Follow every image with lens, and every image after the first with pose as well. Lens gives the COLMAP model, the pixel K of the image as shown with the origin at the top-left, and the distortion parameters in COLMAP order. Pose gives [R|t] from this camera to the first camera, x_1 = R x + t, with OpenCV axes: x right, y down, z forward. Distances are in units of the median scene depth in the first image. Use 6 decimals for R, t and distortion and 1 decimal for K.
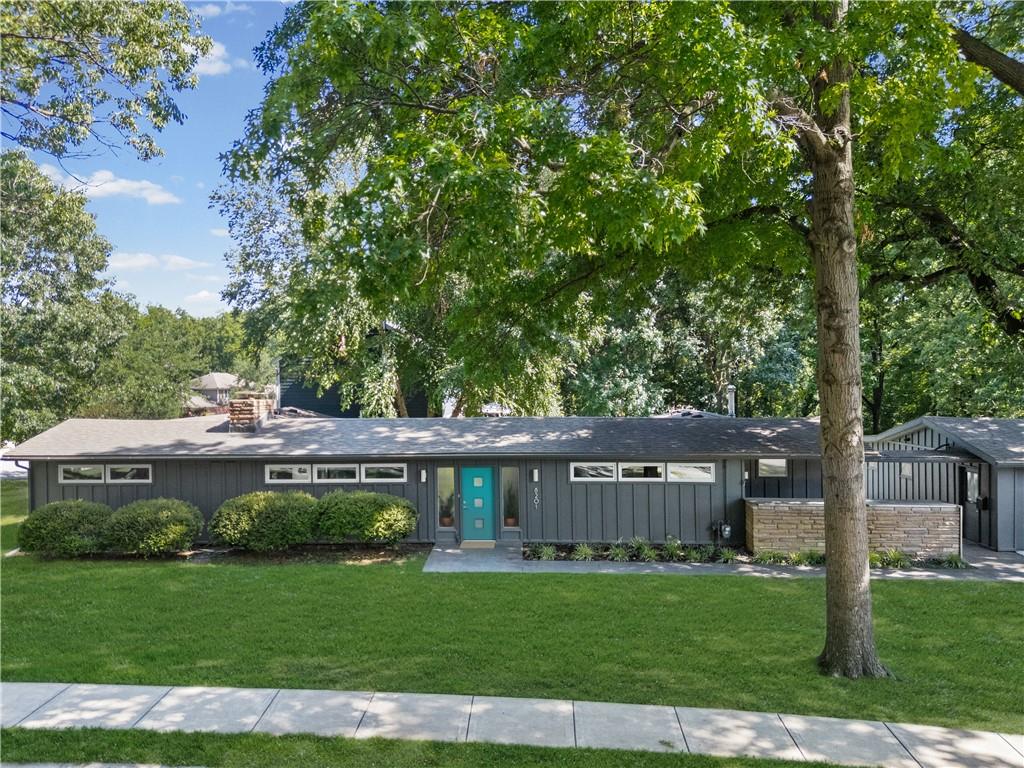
lens RADIAL K [[749.3, 0, 510.8], [0, 749.3, 387.0], [0, 0, 1]] dist [0.081496, -0.090905]
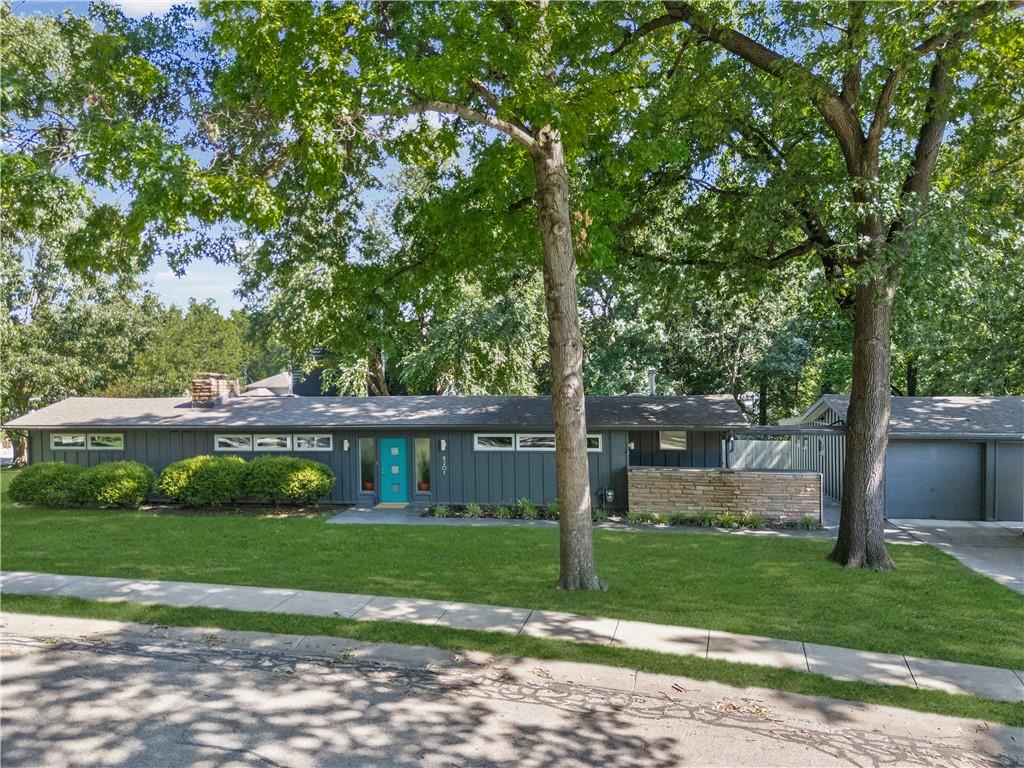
lens RADIAL K [[750.7, 0, 505.4], [0, 750.7, 398.2], [0, 0, 1]] dist [0.077922, -0.086064]
pose [[0.993125, -0.000198, -0.117057, 0.261368], [0.001757, 0.999911, 0.013218, 0.033907], [0.117044, -0.013333, 0.993037, -0.101881]]
